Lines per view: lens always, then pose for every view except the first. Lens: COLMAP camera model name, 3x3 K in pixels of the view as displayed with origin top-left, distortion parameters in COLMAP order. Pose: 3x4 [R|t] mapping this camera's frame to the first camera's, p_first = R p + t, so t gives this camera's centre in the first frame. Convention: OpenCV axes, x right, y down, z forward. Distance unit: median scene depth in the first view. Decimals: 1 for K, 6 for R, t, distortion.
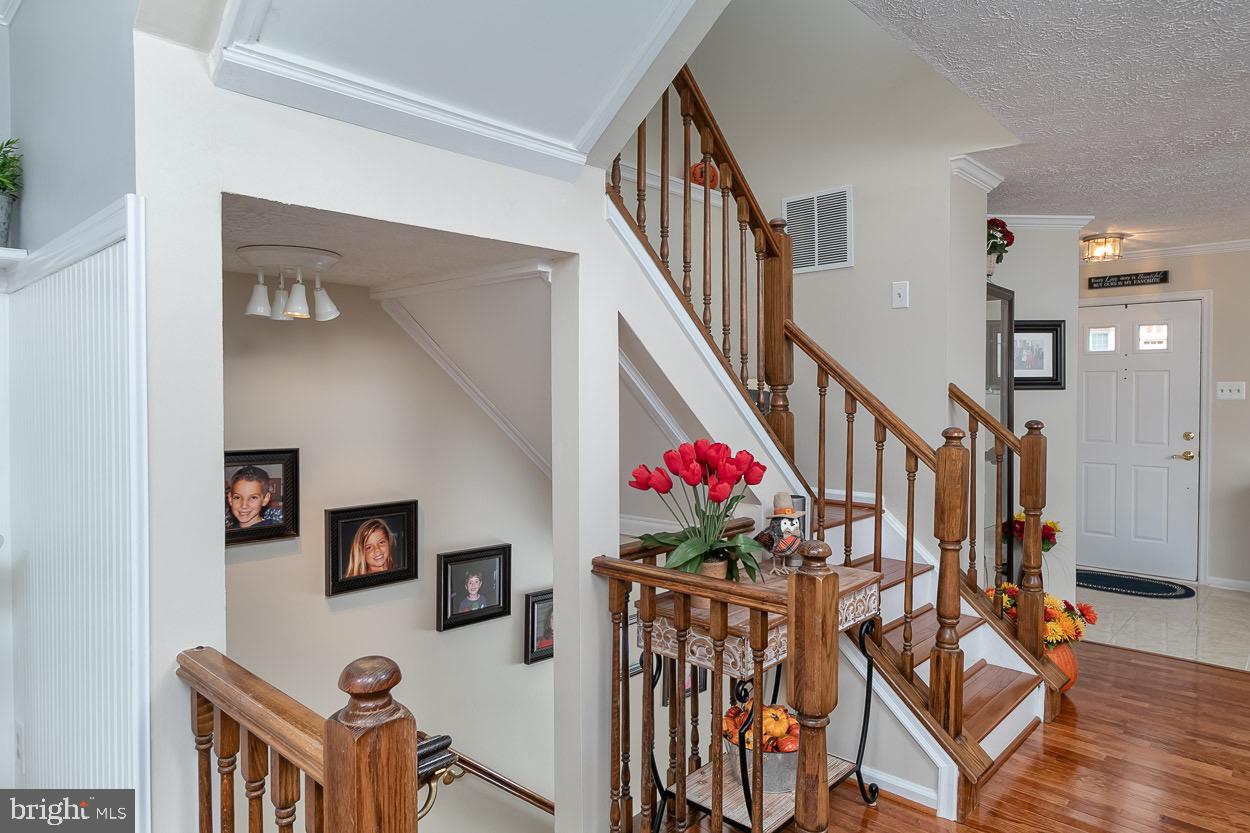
lens RADIAL K [[785.2, 0, 634.0], [0, 785.2, 413.1], [0, 0, 1]] dist [0.004612, 0.000215]
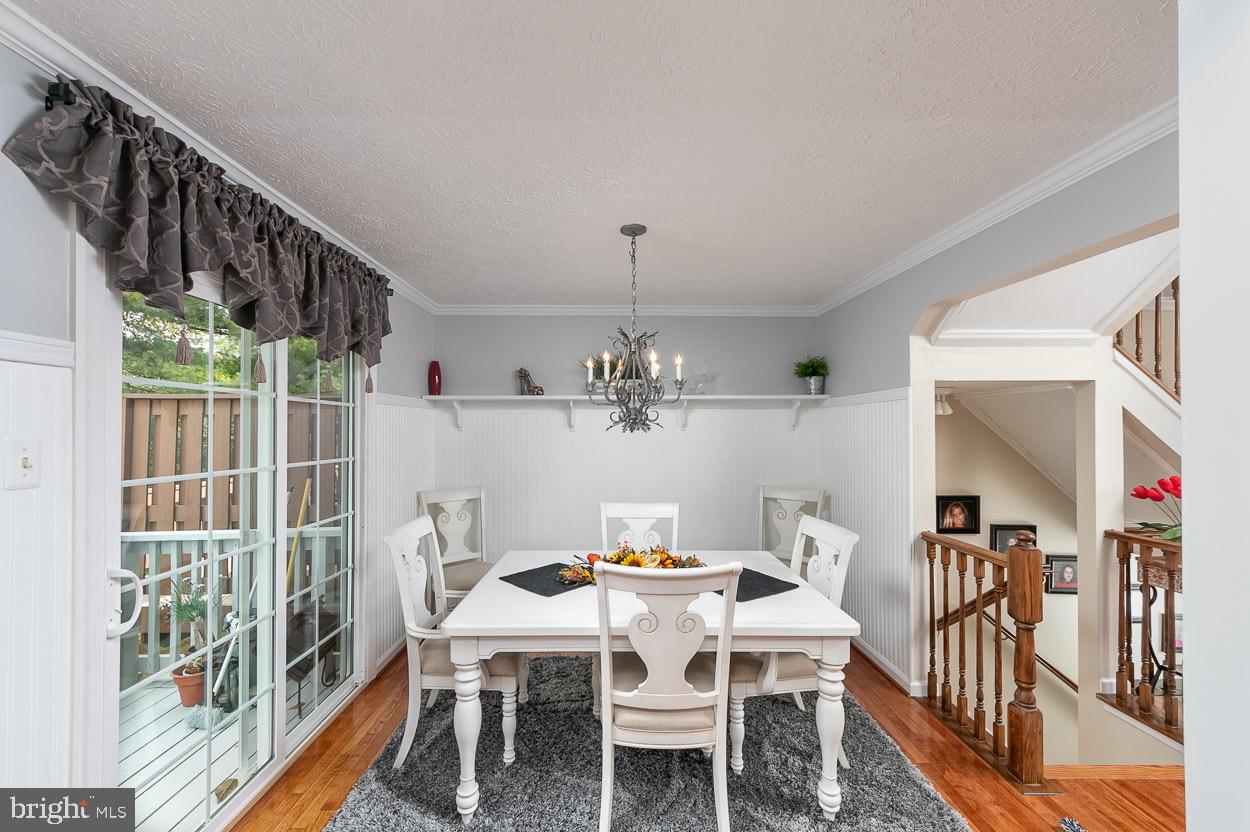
lens RADIAL K [[487.7, 0, 596.5], [0, 487.7, 432.3], [0, 0, 1]] dist [-0.007260, 0.000779]
pose [[0.668458, -0.005818, -0.743727, 0.001439], [-0.010394, 0.999799, -0.017164, -0.028320], [0.743677, 0.019204, 0.668263, -0.734763]]
